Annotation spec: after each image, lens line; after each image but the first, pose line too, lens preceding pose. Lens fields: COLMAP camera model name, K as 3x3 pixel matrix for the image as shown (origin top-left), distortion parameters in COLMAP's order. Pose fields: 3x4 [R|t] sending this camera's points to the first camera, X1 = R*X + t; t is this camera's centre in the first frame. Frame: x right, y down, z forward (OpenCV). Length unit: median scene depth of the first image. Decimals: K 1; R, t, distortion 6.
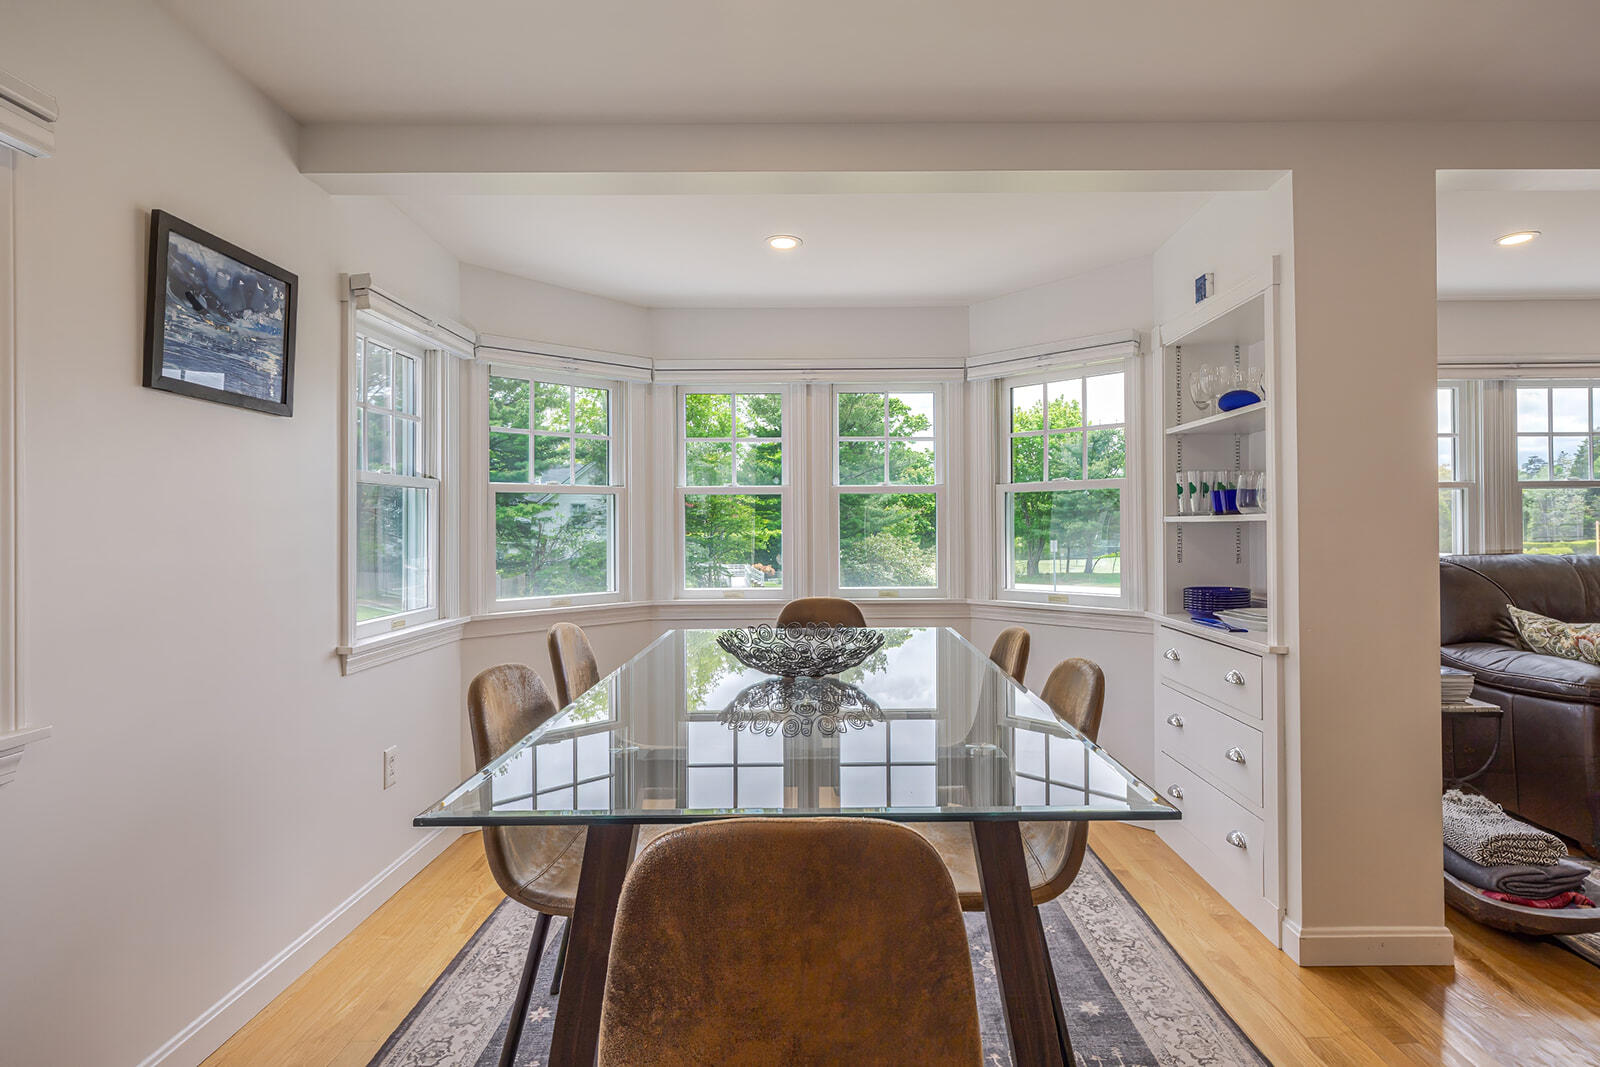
lens RADIAL K [[870.2, 0, 806.1], [0, 870.2, 515.4], [0, 0, 1]] dist [-0.002853, -0.000934]
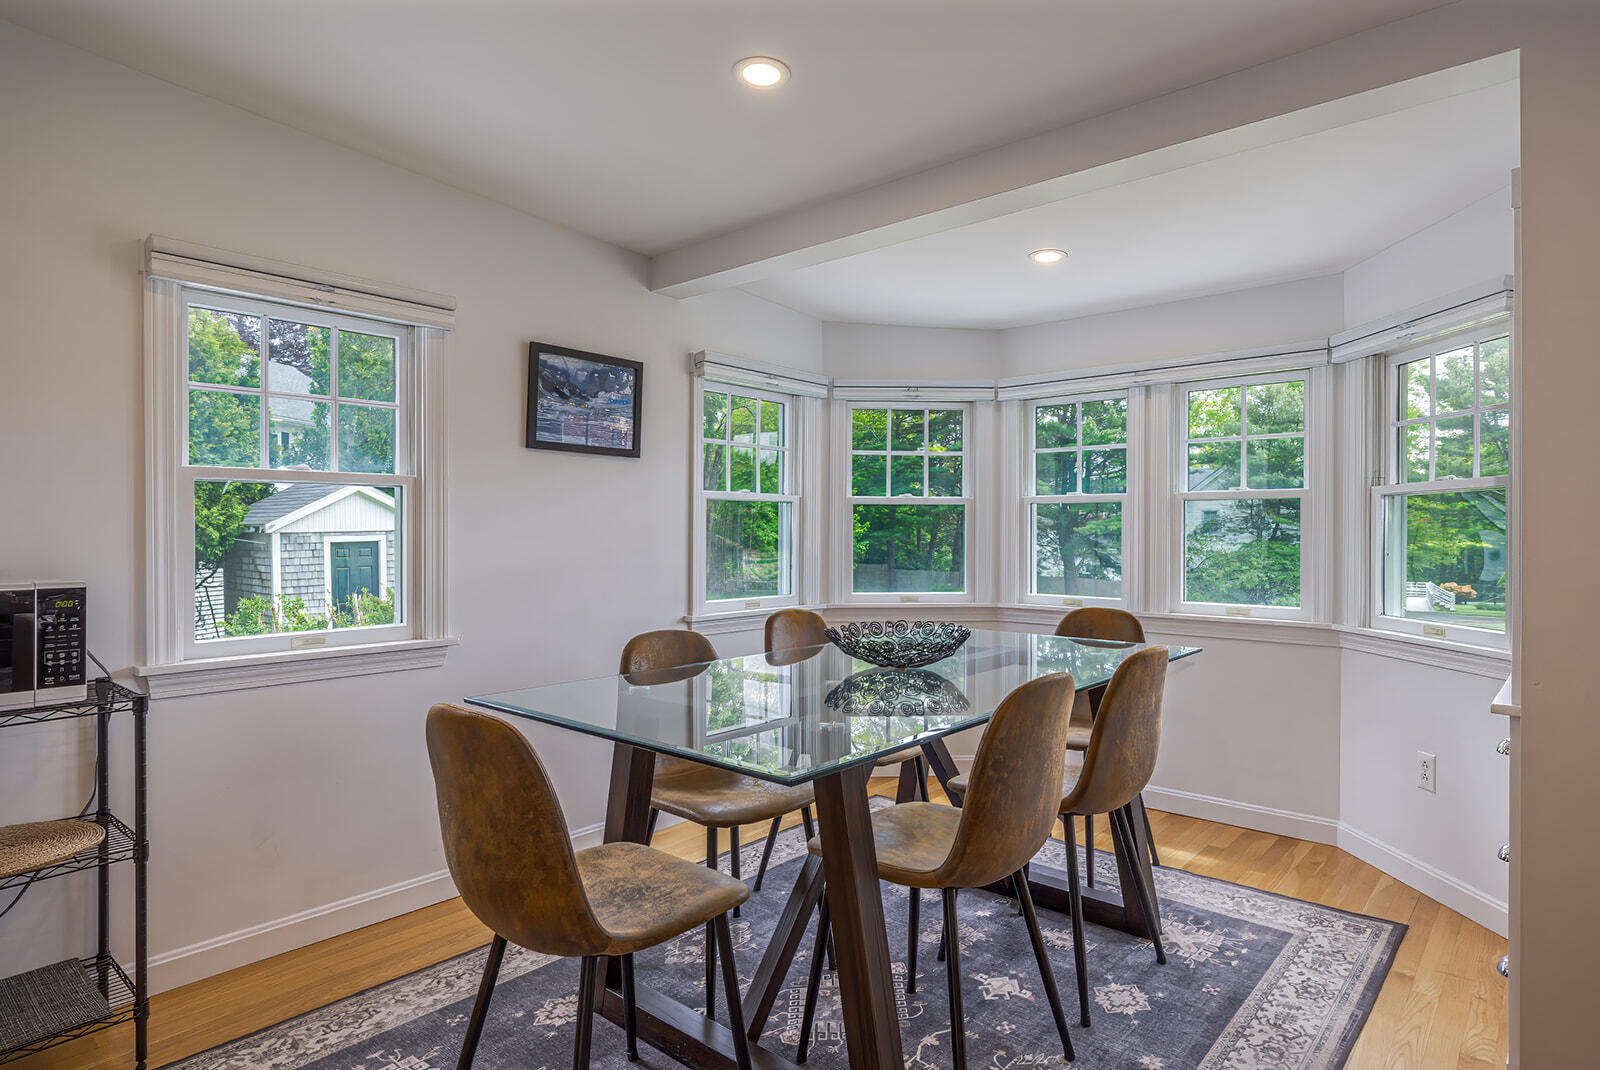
lens RADIAL K [[859.4, 0, 800.0], [0, 859.4, 535.0], [0, 0, 1]] dist [0.001017, -0.000140]
pose [[0.752822, 0.009697, -0.658153, 0.586986], [-0.000282, 0.999896, 0.014411, -0.002533], [0.658224, -0.010663, 0.752747, 0.070709]]
